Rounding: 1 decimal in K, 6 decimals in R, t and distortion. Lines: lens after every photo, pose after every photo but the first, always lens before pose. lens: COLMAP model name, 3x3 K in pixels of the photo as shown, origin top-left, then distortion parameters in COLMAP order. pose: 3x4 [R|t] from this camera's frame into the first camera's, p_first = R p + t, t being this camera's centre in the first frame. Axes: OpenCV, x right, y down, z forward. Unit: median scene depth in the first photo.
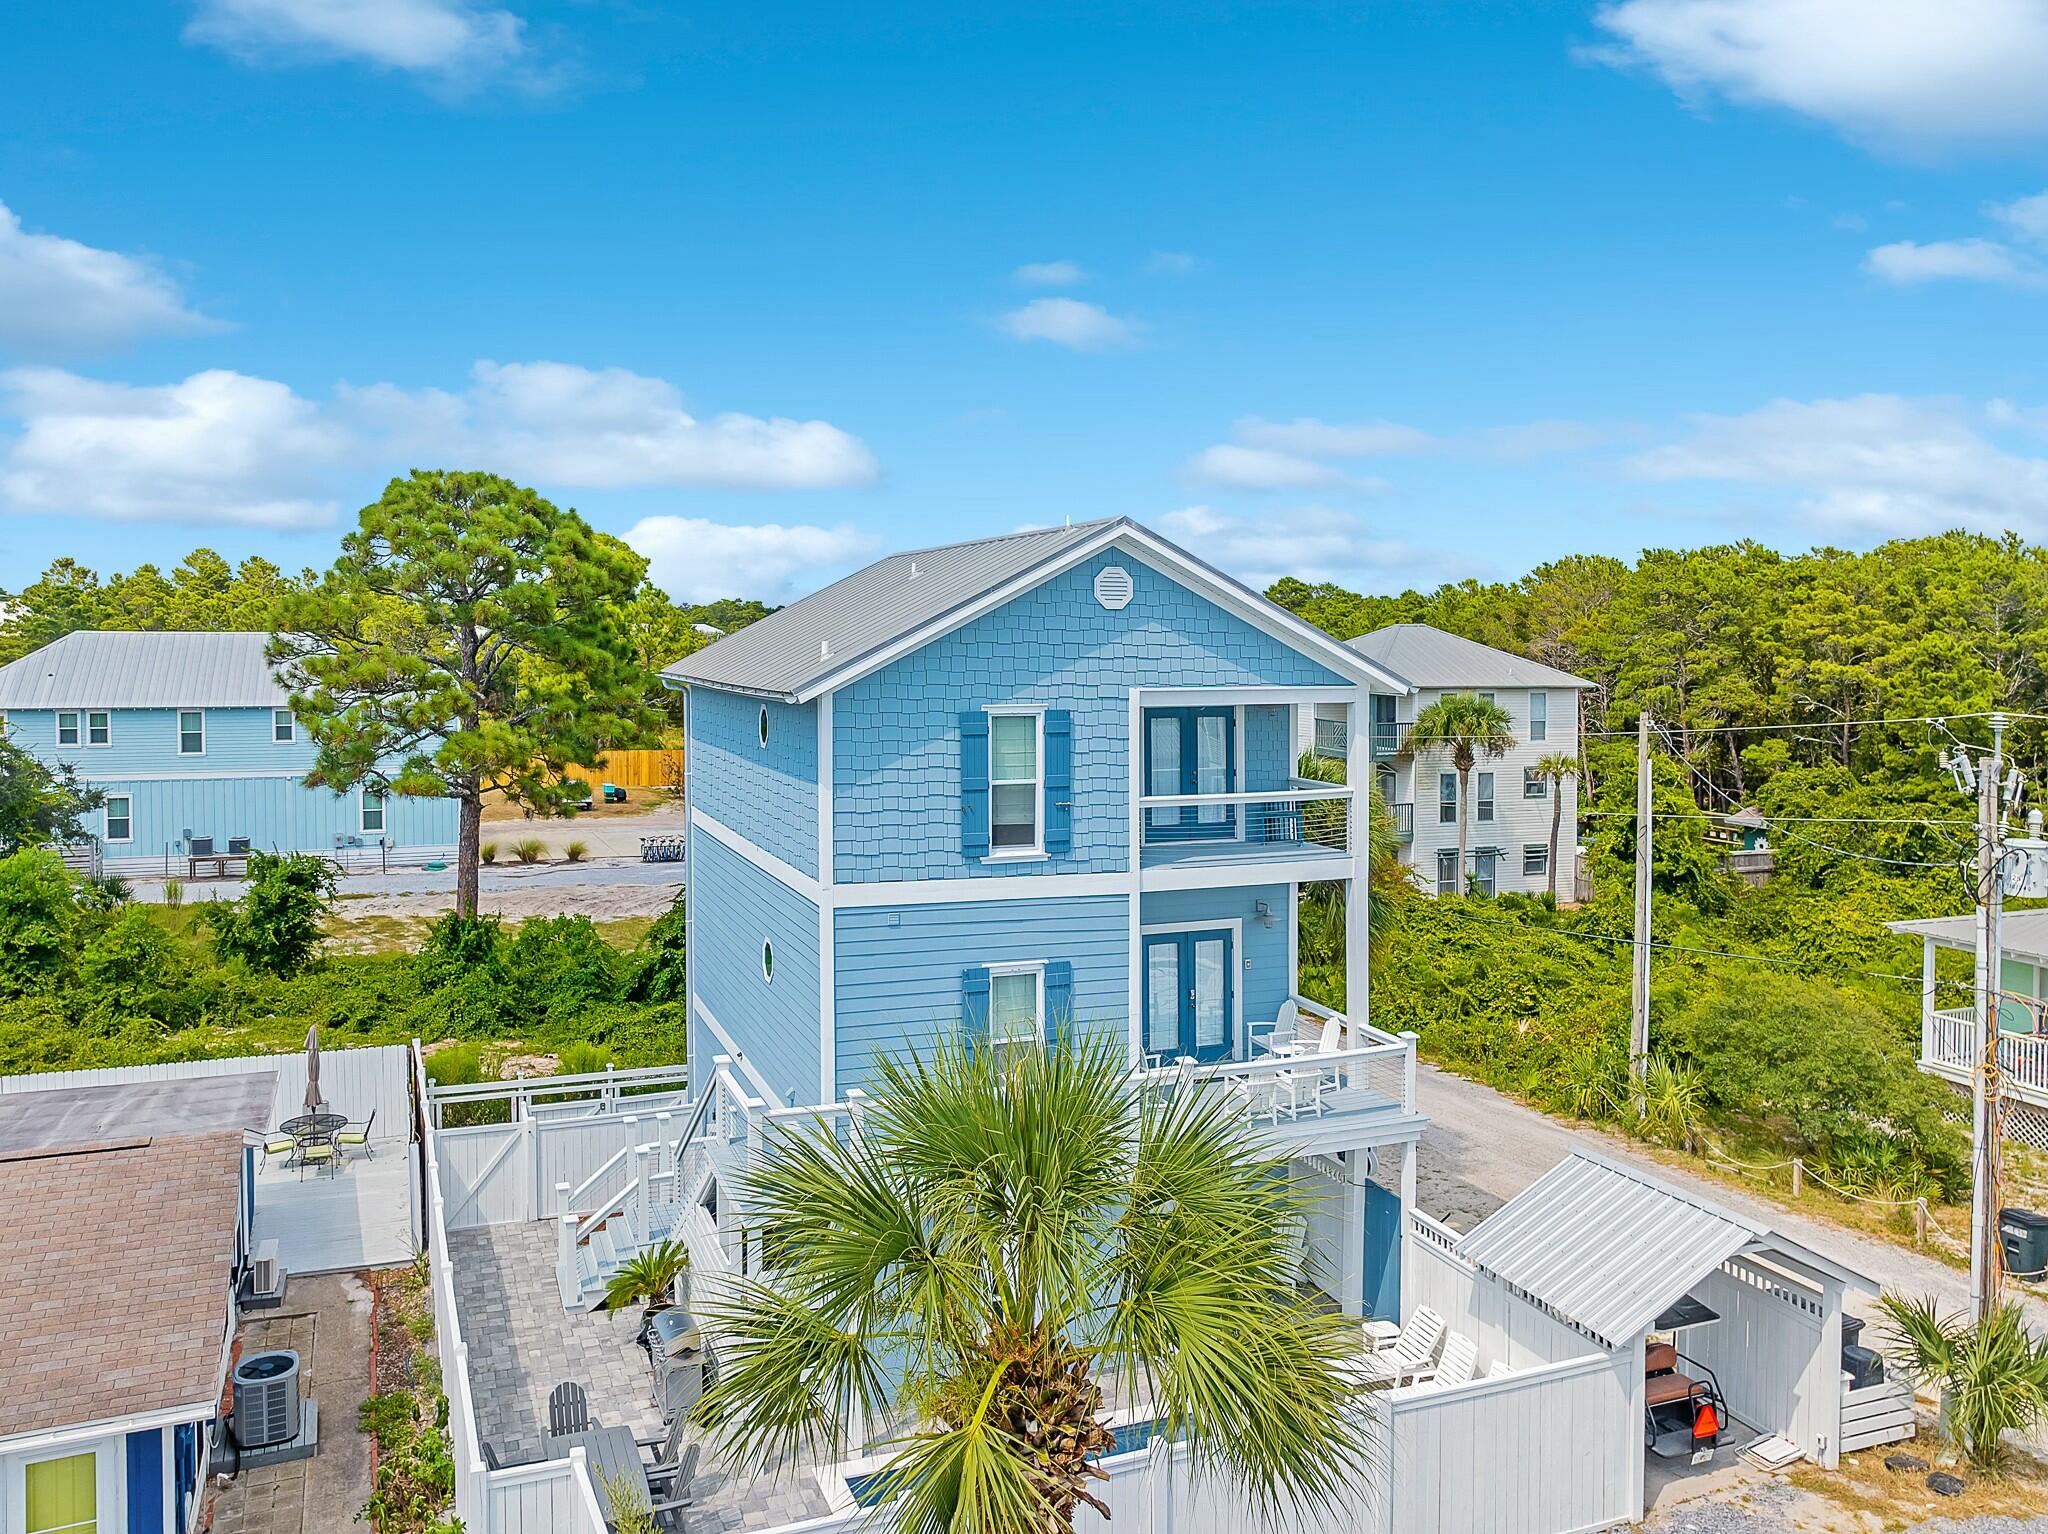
lens RADIAL K [[1418.9, 0, 843.5], [0, 1418.9, 626.5], [0, 0, 1]] dist [-0.010929, -0.008431]
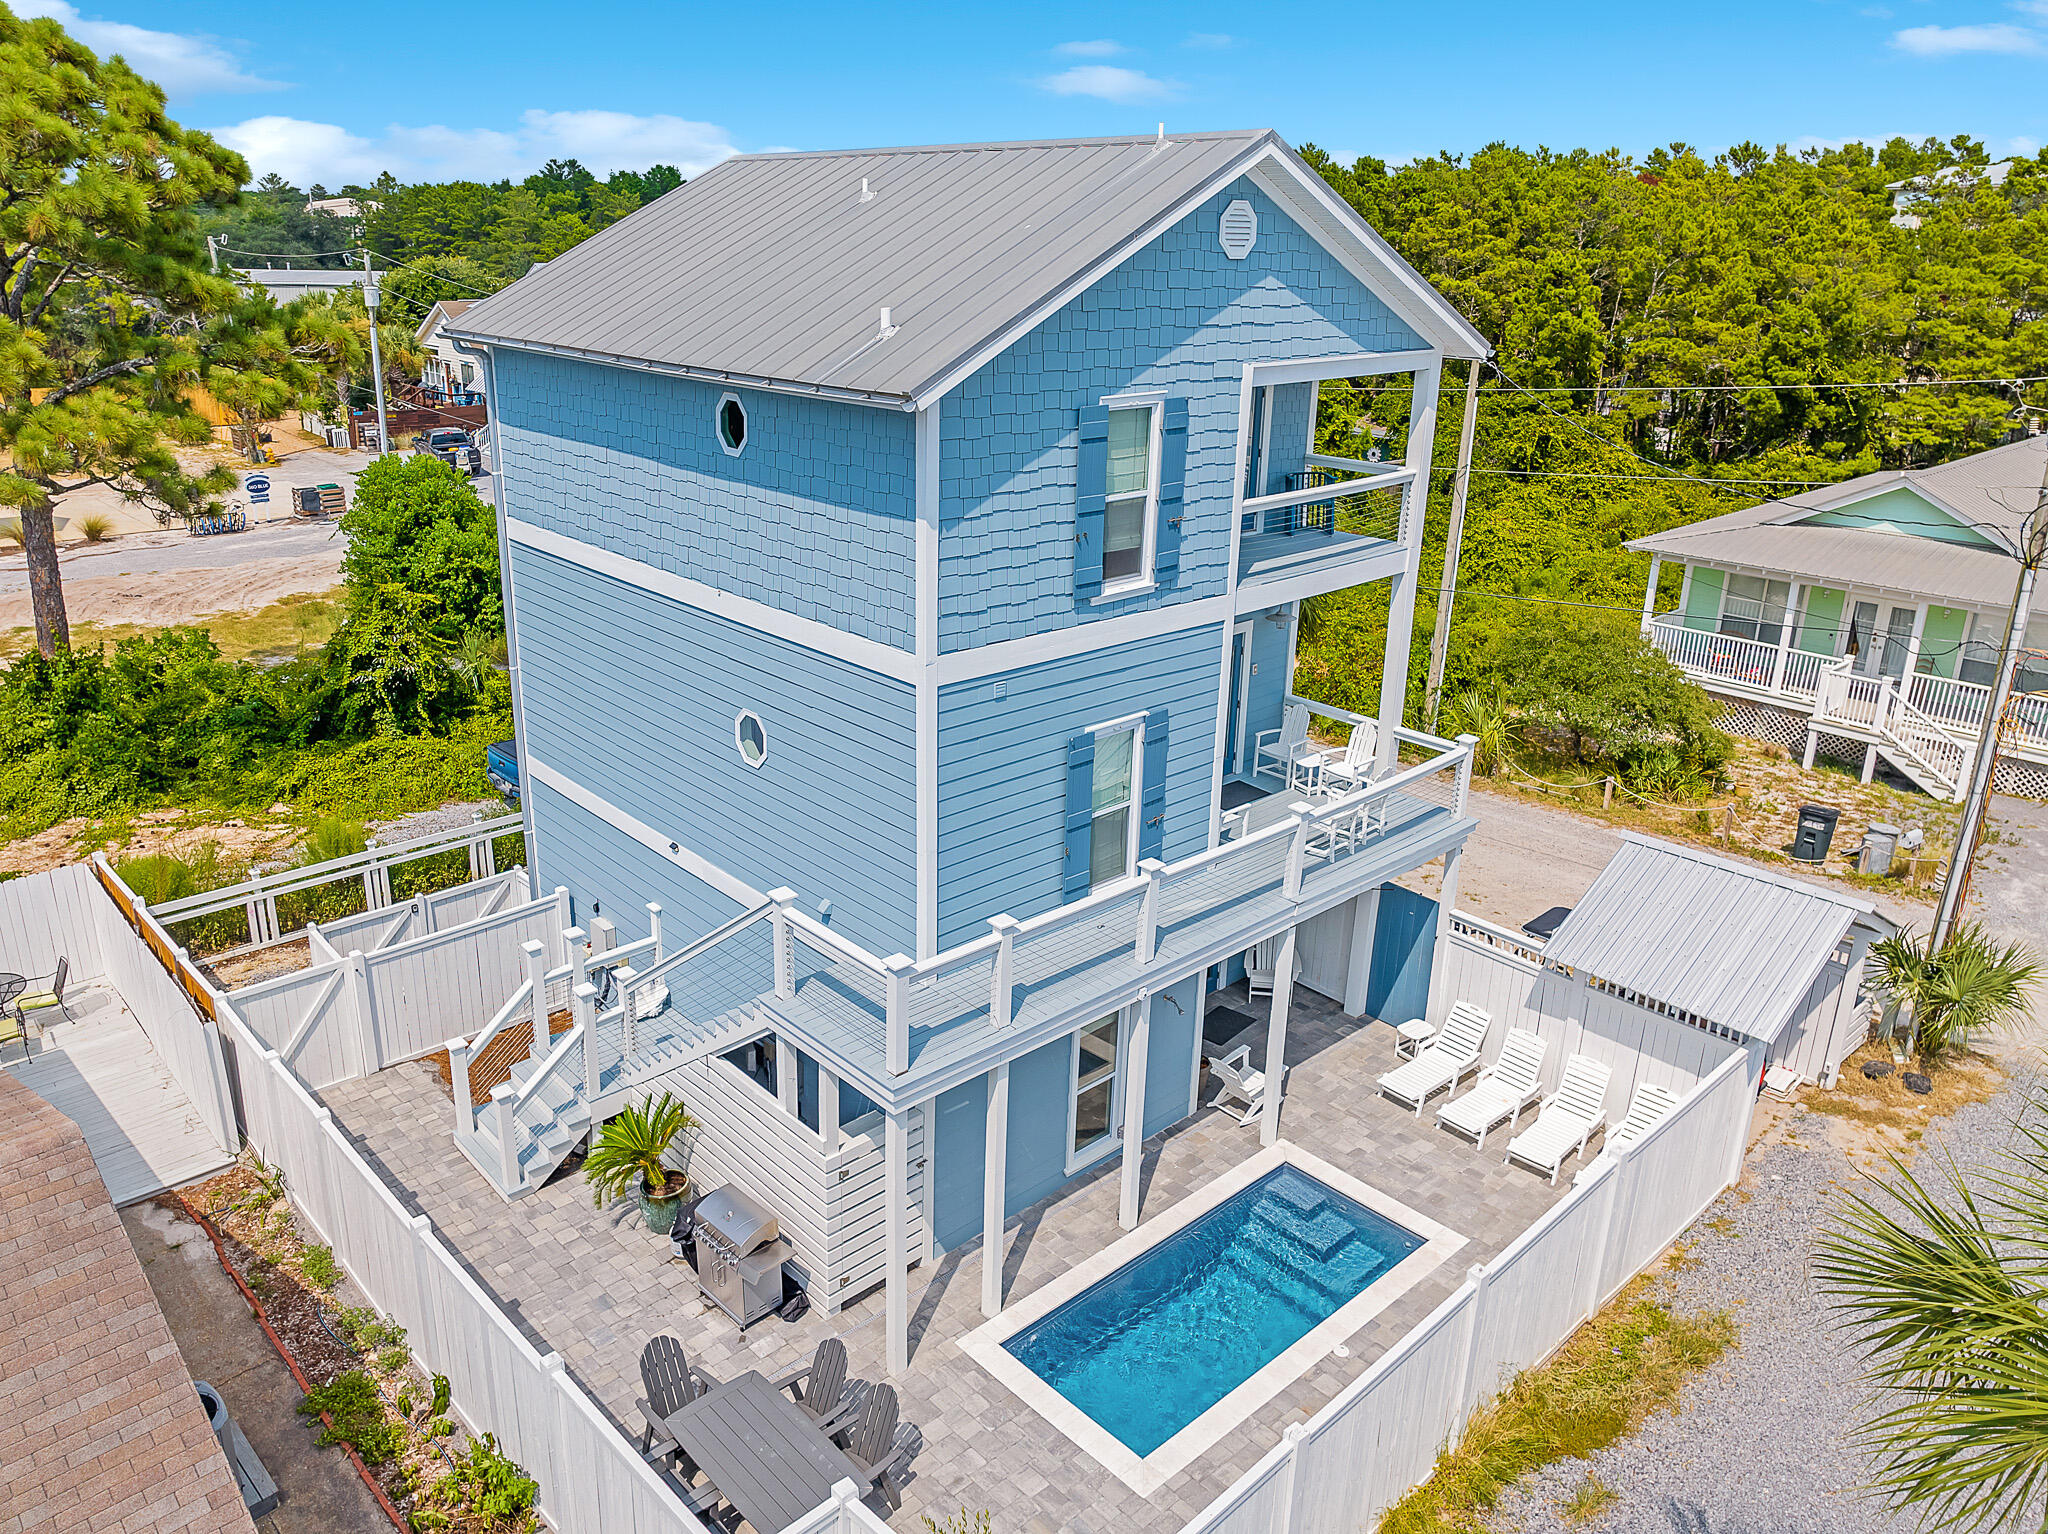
lens RADIAL K [[1451.8, 0, 940.2], [0, 1451.8, 694.3], [0, 0, 1]] dist [-0.002691, -0.003912]
pose [[0.915376, -0.114649, 0.385930, -0.280002], [-0.012685, 0.949906, 0.312278, -0.031319], [-0.402400, -0.290747, 0.868067, 0.324983]]
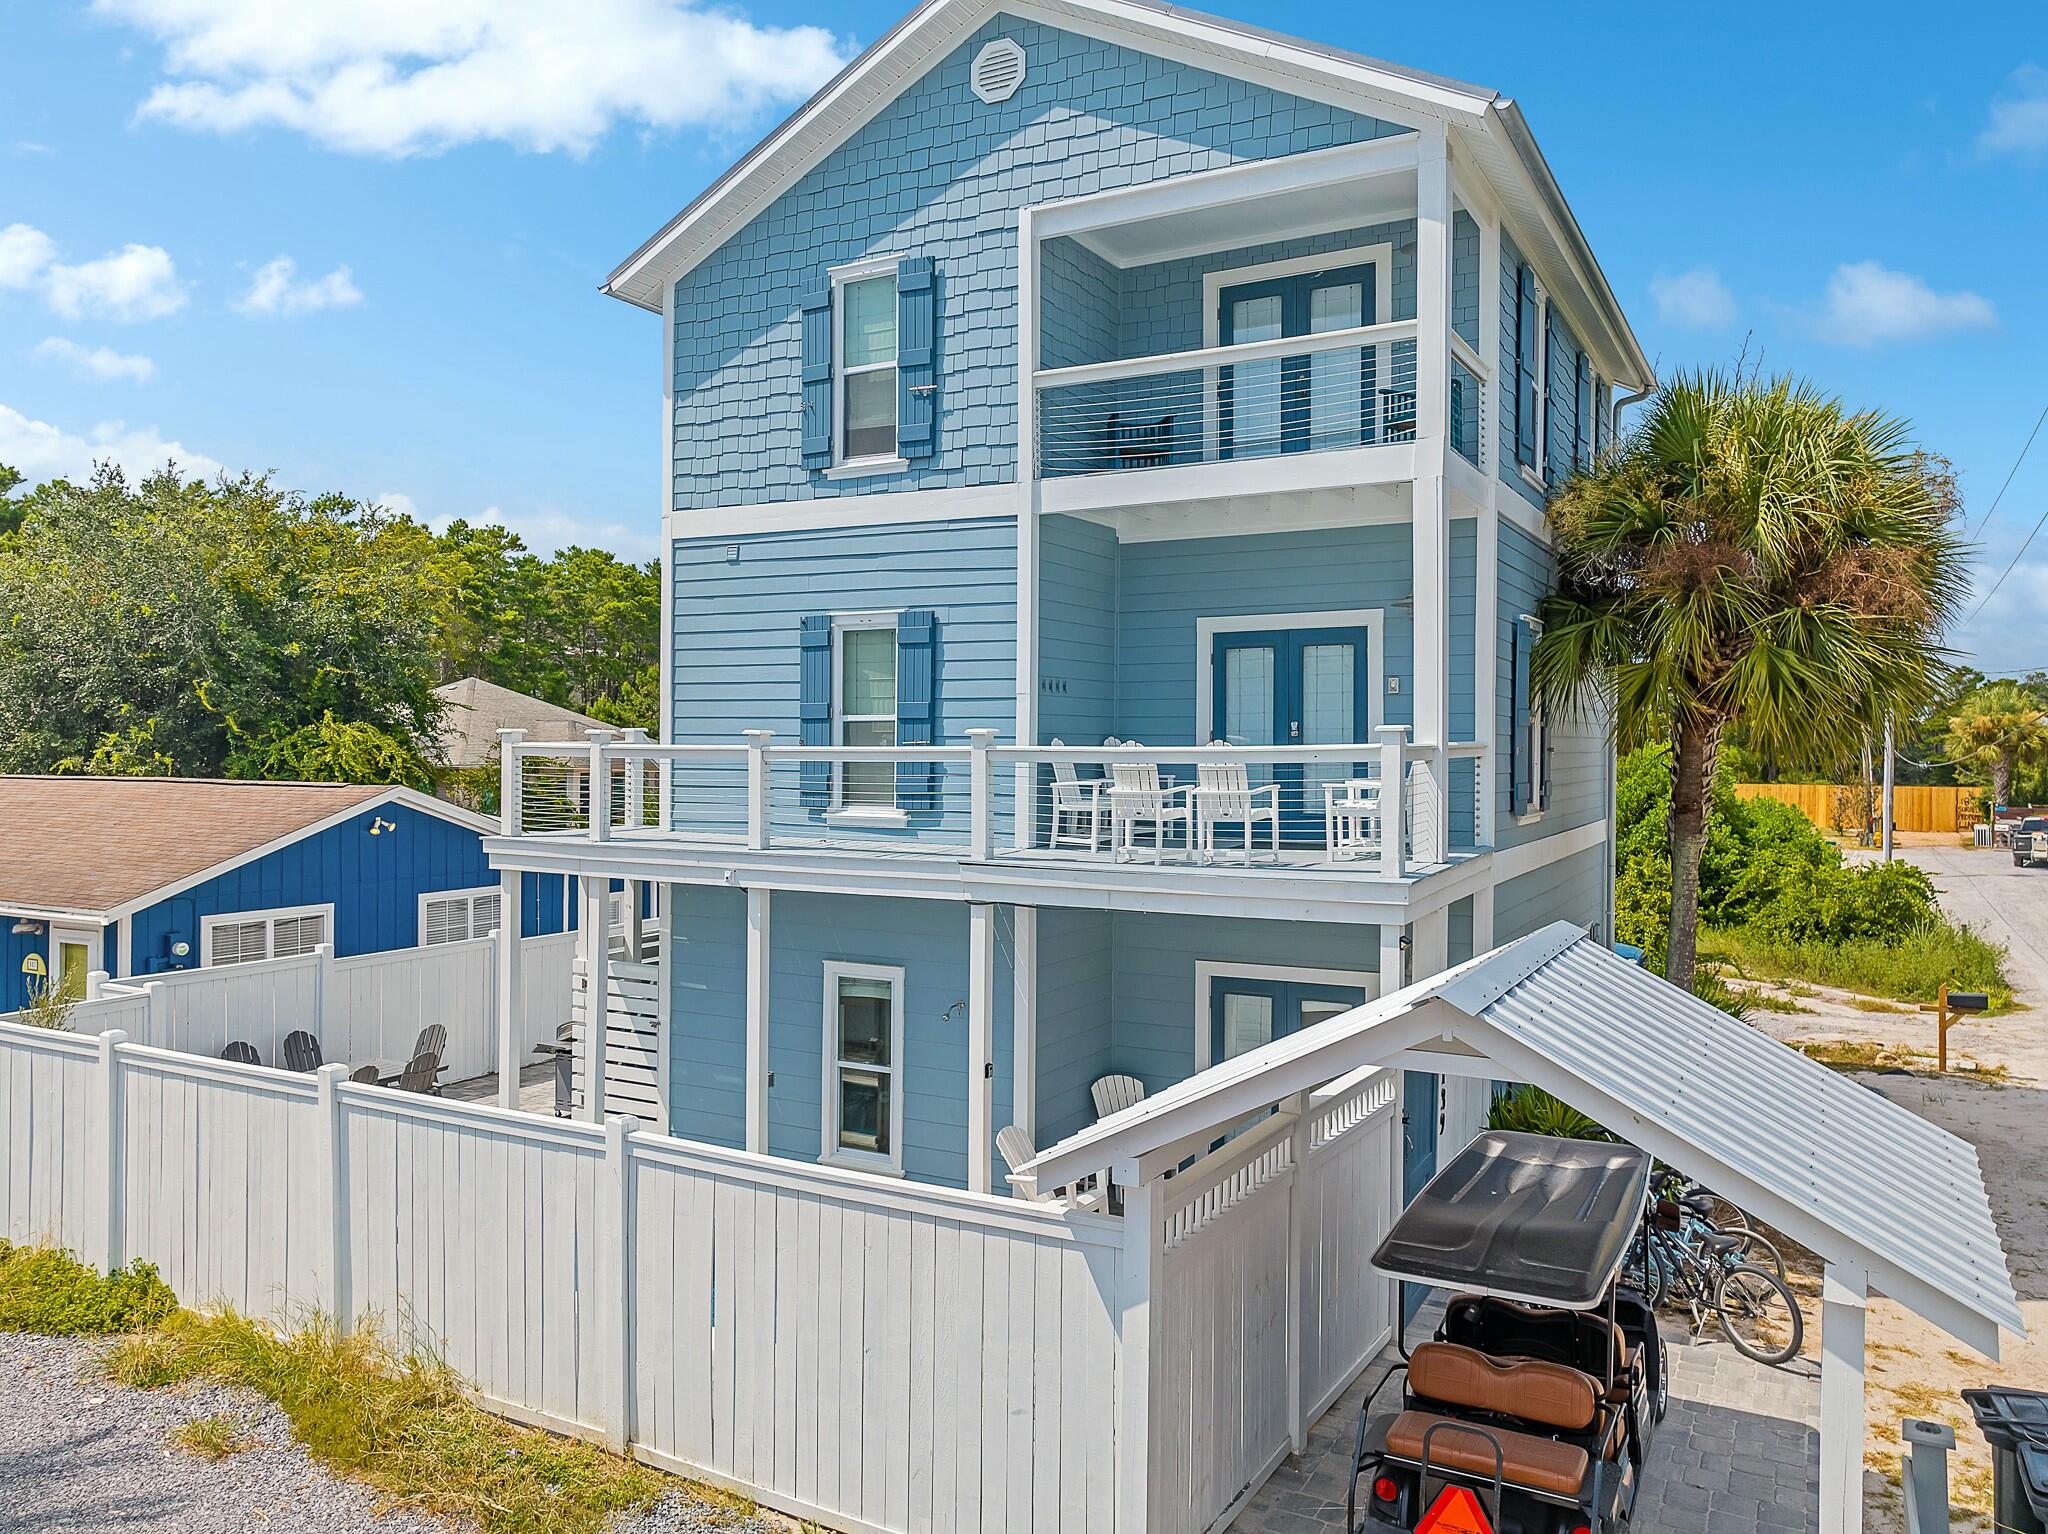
lens RADIAL K [[1410.2, 0, 982.8], [0, 1410.2, 711.2], [0, 0, 1]] dist [-0.015610, -0.002301]
pose [[0.695001, -0.002729, -0.719003, 0.674028], [0.001777, 0.999996, -0.002078, 0.284275], [0.719006, 0.000166, 0.695003, 0.524309]]
